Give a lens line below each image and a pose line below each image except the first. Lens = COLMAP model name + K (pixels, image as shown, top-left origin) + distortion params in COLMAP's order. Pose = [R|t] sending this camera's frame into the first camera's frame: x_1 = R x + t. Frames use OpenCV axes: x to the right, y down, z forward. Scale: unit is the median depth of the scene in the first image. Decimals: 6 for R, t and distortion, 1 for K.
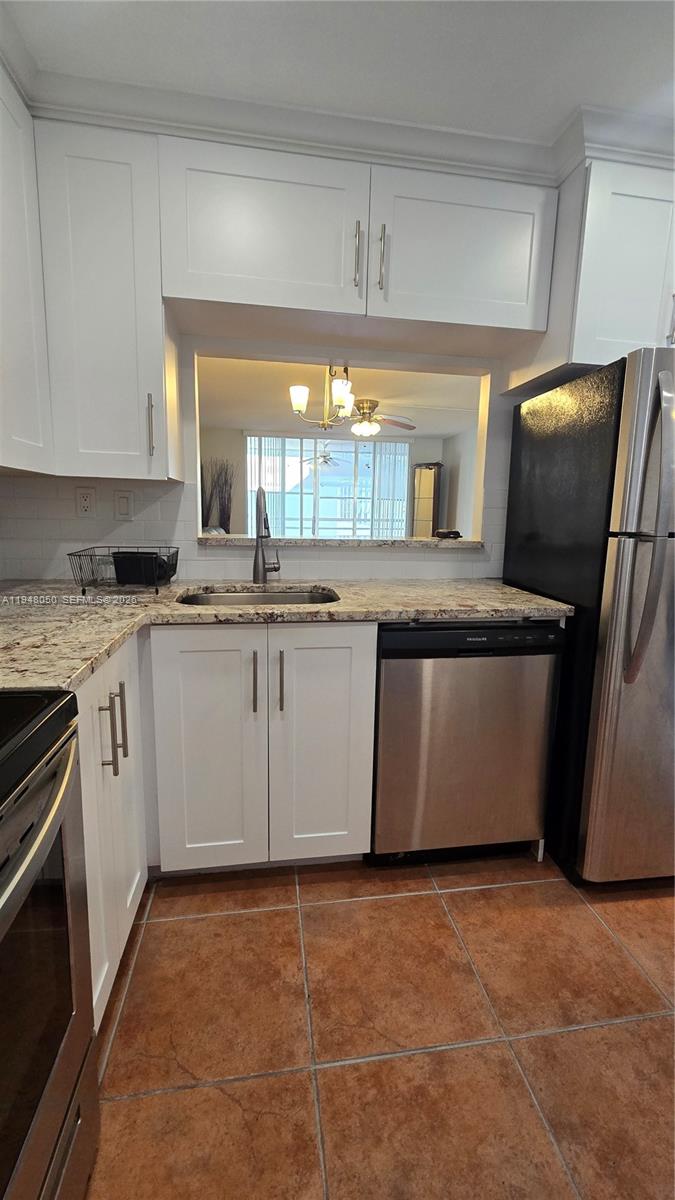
lens RADIAL K [[489.3, 0, 344.3], [0, 489.3, 594.0], [0, 0, 1]] dist [0.000865, -0.000904]
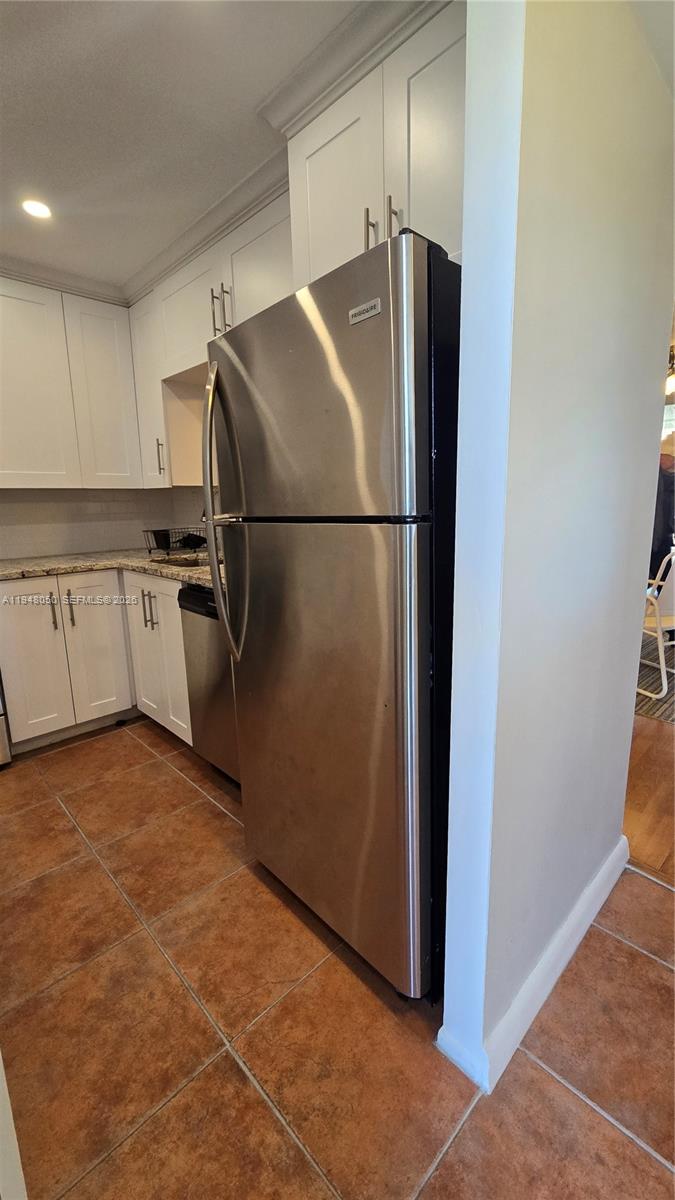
lens RADIAL K [[489.3, 0, 338.1], [0, 489.3, 593.5], [0, 0, 1]] dist [0.000865, -0.000904]
pose [[0.574331, 0.117058, -0.810211, 1.694067], [-0.104157, 0.992129, 0.069508, -0.063823], [0.811970, 0.044468, 0.582003, 0.616555]]
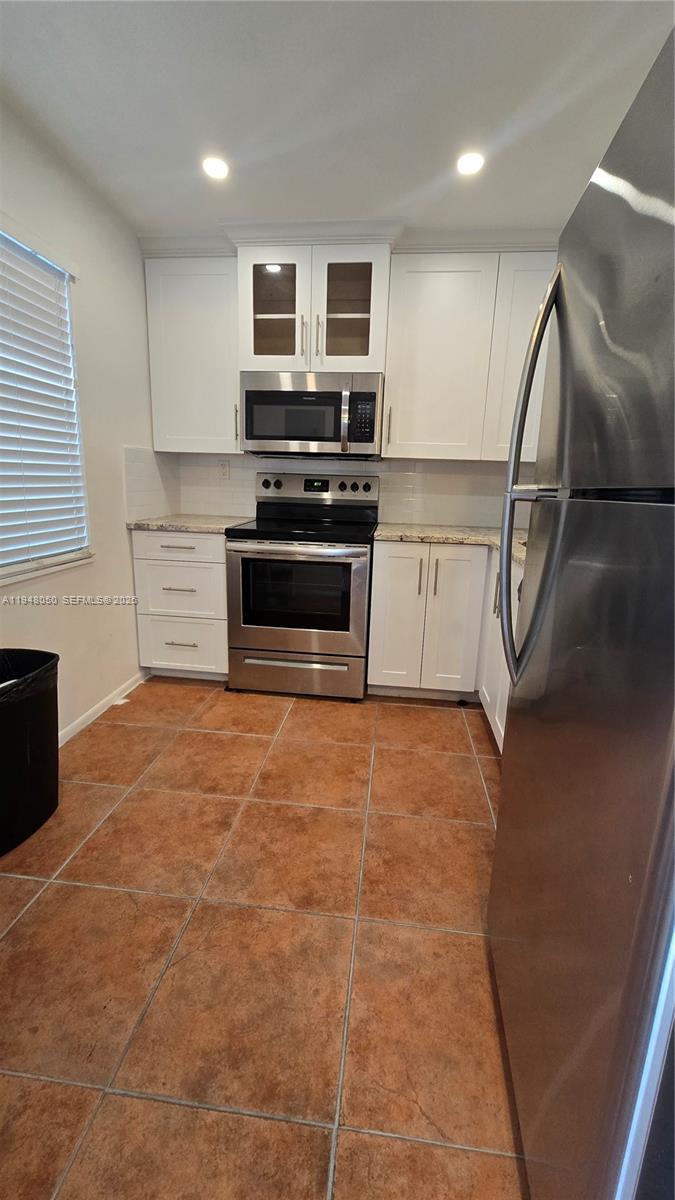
lens RADIAL K [[489.3, 0, 341.5], [0, 489.3, 591.1], [0, 0, 1]] dist [0.000865, -0.000904]
pose [[-0.265505, 0.181137, -0.946940, 1.506788], [-0.199336, 0.950655, 0.237738, -0.100645], [0.943277, 0.251880, -0.216297, 0.959920]]
